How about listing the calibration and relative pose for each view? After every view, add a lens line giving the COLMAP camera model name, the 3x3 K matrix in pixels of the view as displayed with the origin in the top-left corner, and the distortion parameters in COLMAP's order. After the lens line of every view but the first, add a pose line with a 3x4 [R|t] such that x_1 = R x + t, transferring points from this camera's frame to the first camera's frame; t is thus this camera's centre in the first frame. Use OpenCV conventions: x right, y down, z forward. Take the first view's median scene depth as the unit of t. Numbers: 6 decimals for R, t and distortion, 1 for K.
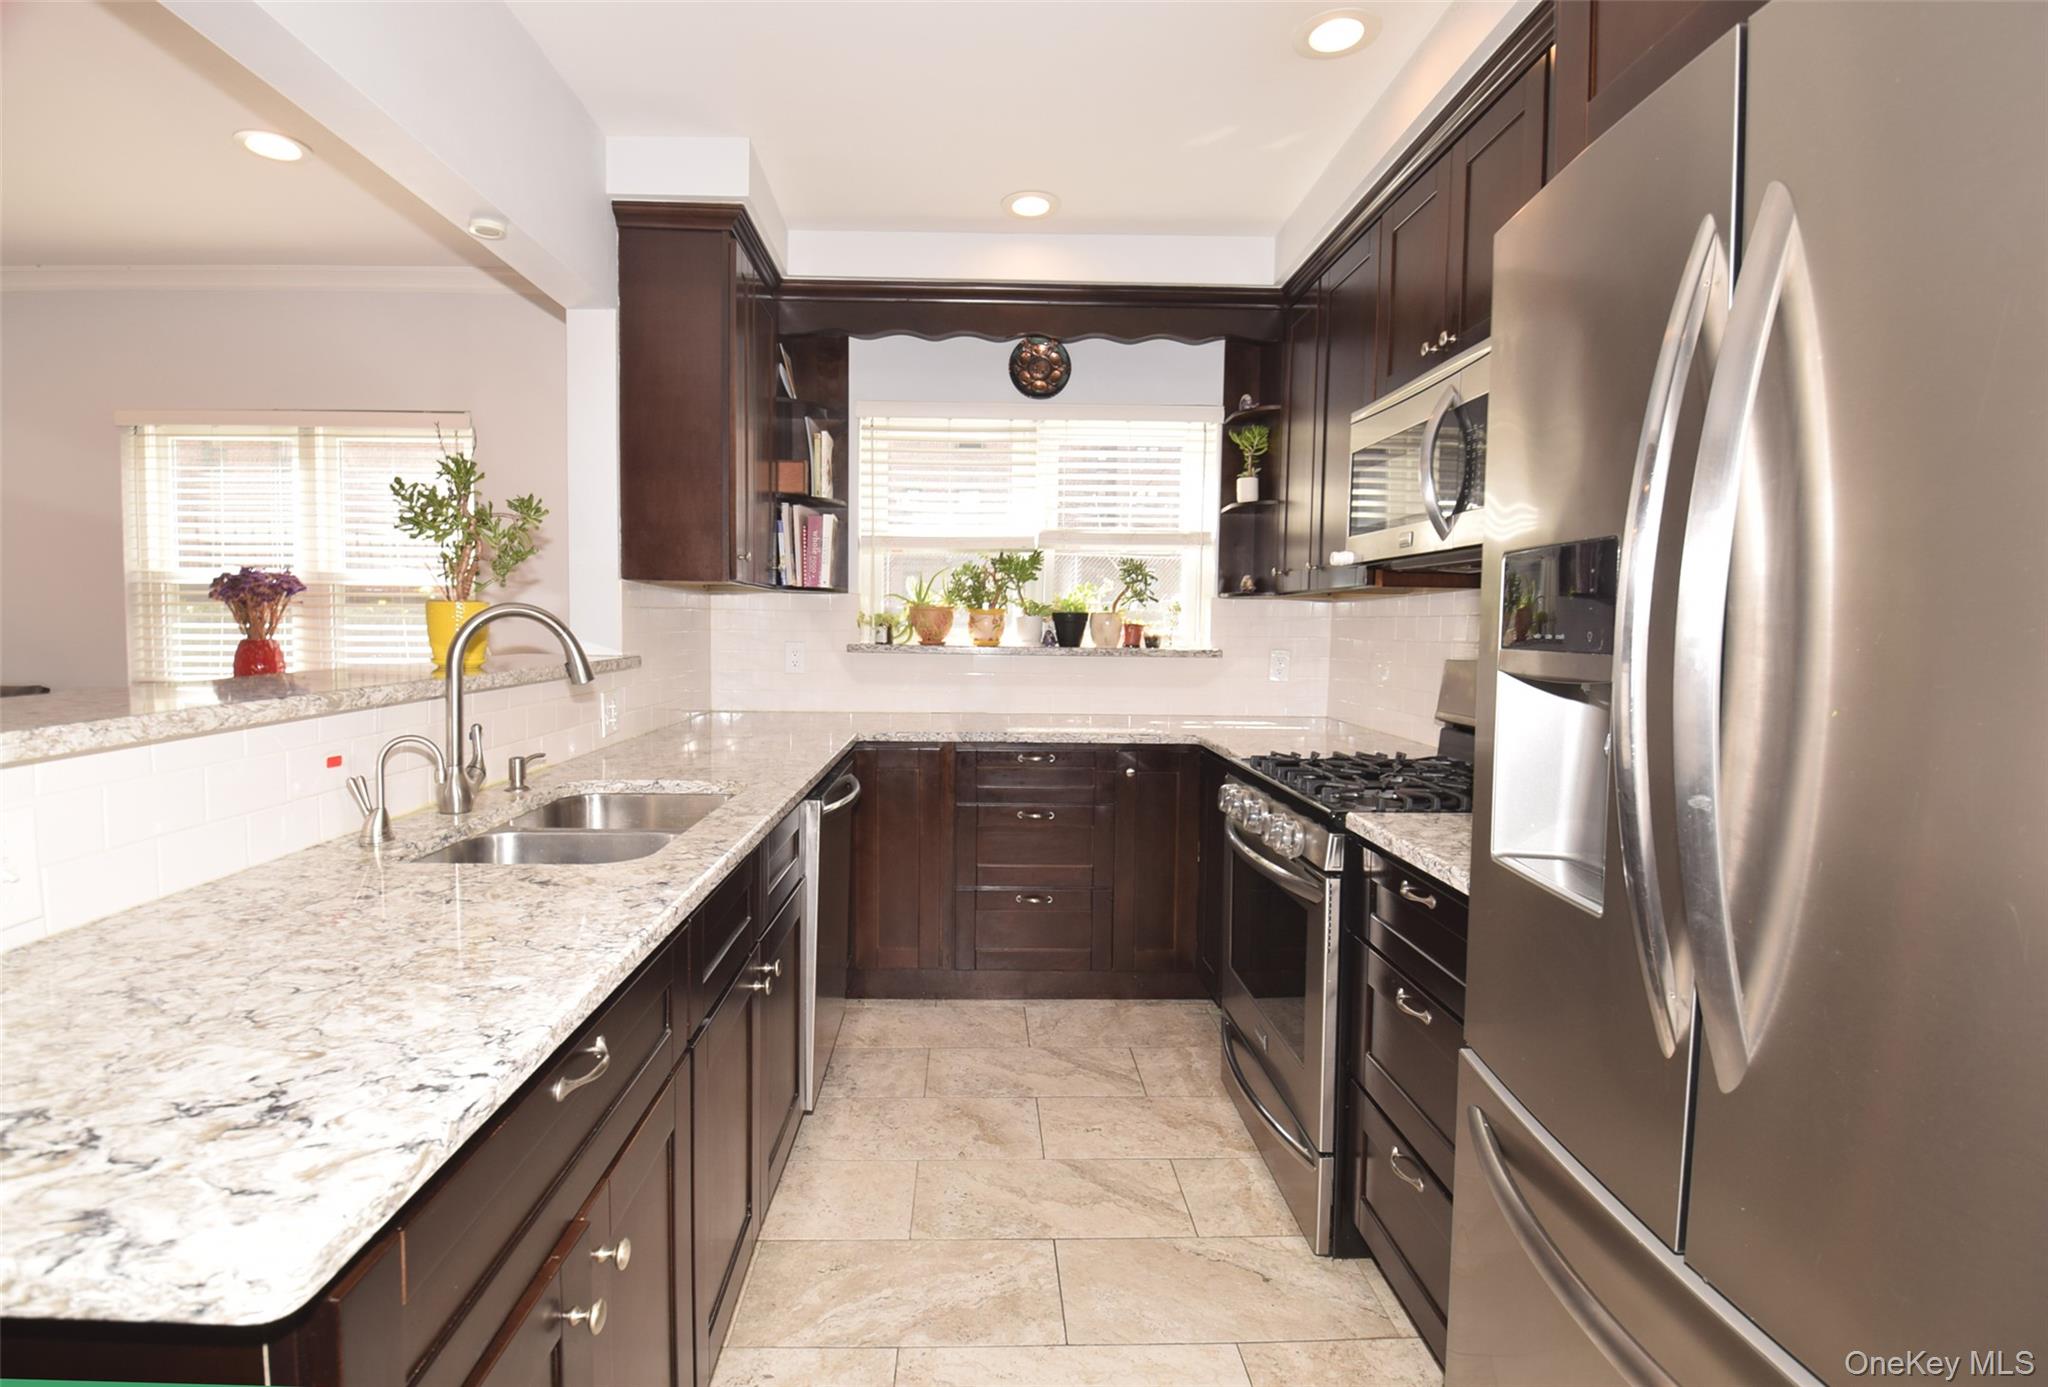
lens RADIAL K [[948.9, 0, 1022.0], [0, 948.9, 666.1], [0, 0, 1]] dist [-0.007779, -0.001953]
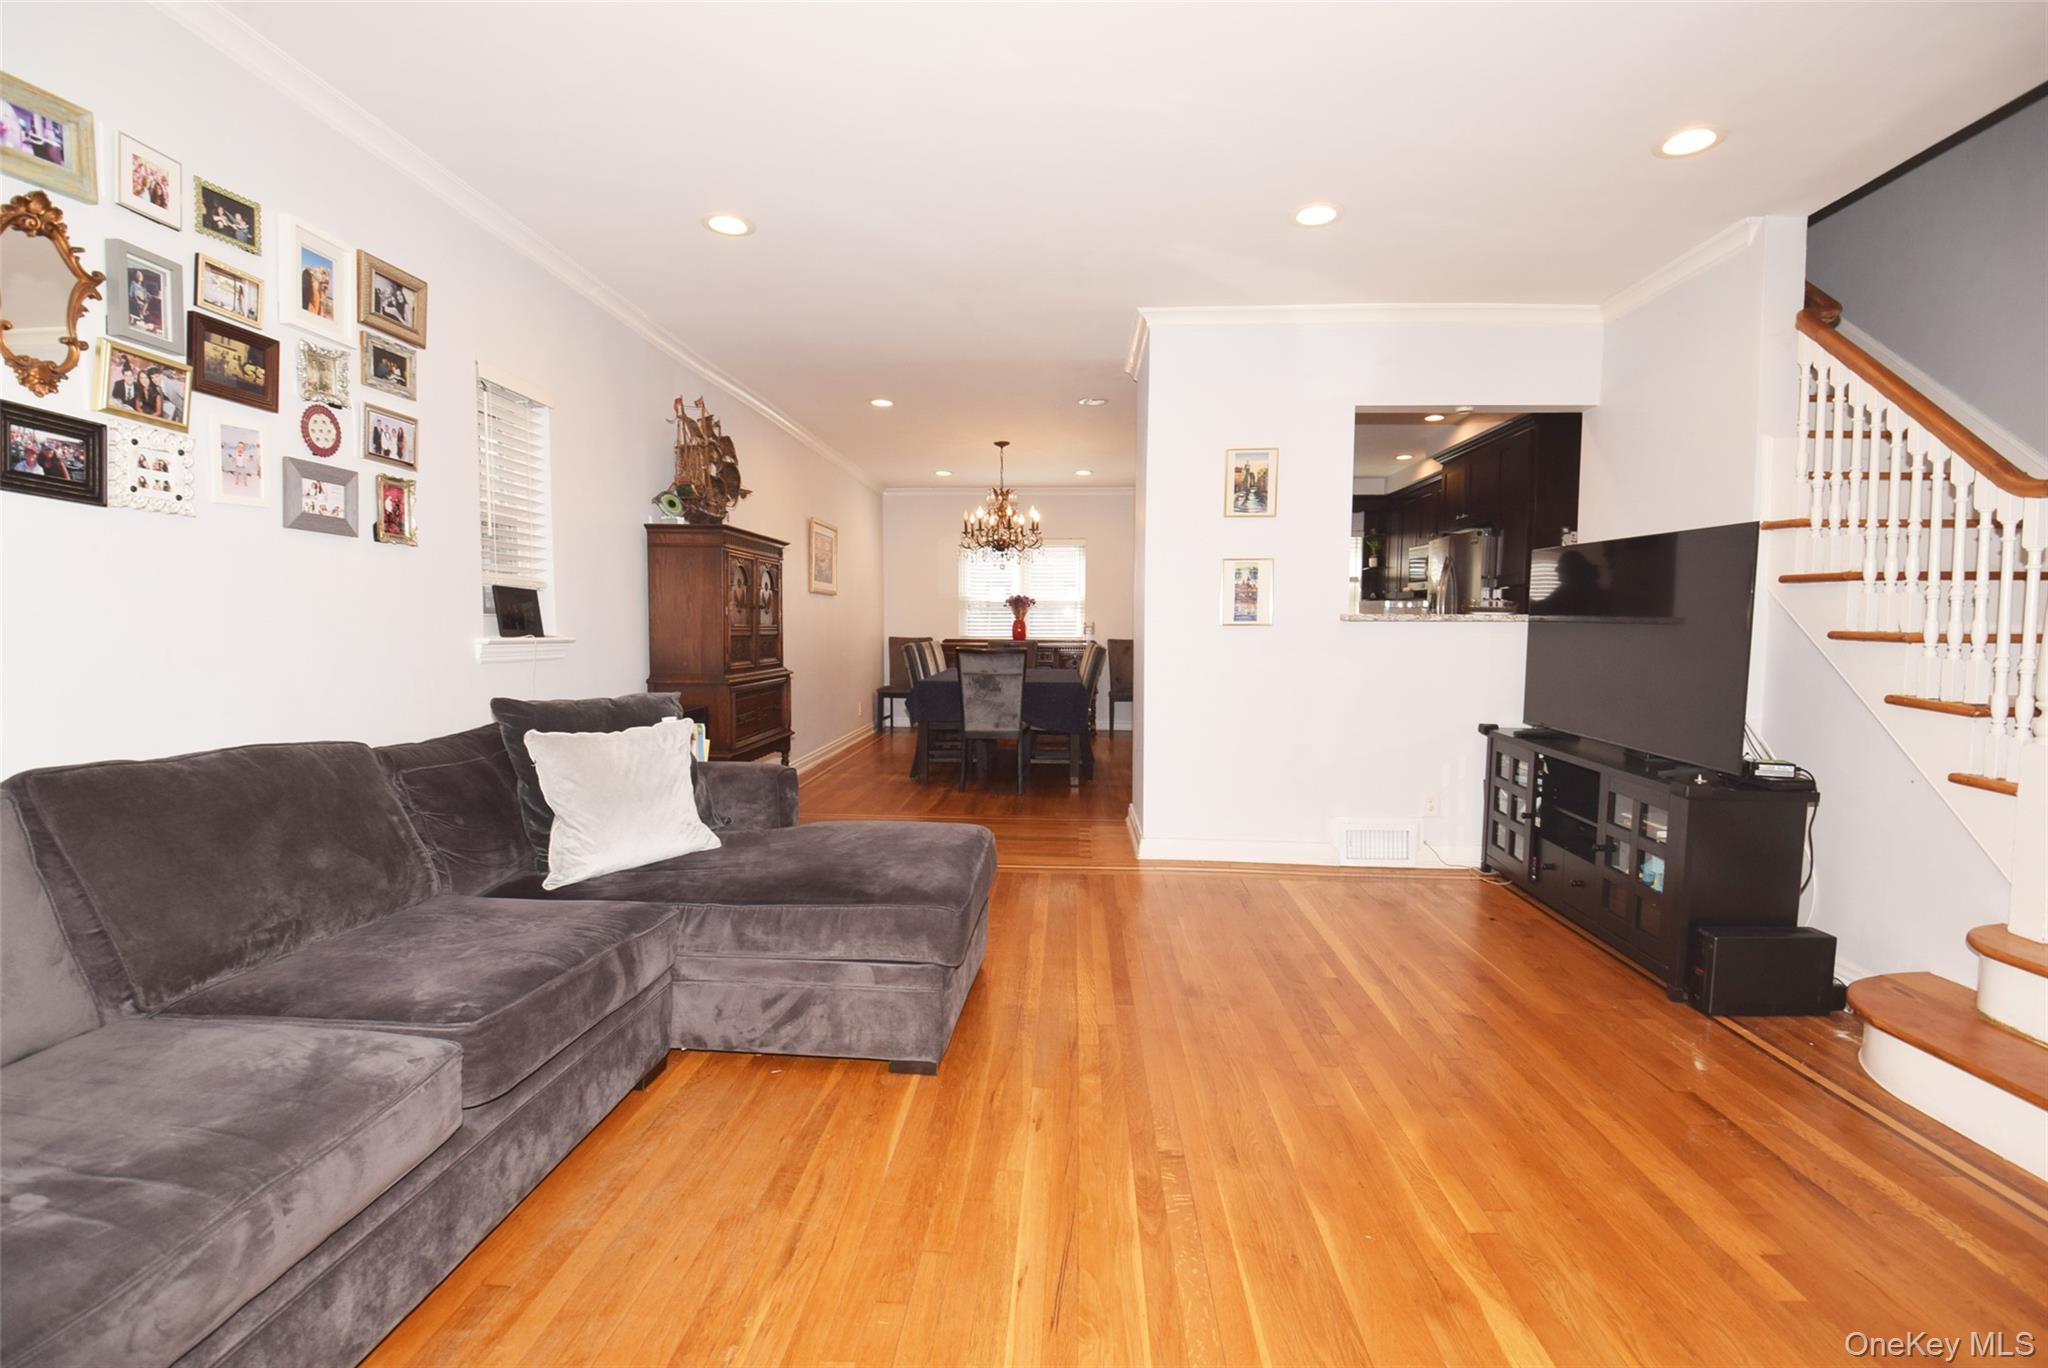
lens RADIAL K [[948.9, 0, 1003.1], [0, 948.9, 671.1], [0, 0, 1]] dist [-0.007779, -0.001953]
pose [[0.995285, -0.007664, -0.096689, -0.615531], [0.007680, 0.999970, -0.000205, 0.134861], [0.096687, -0.000538, 0.995315, -2.000085]]
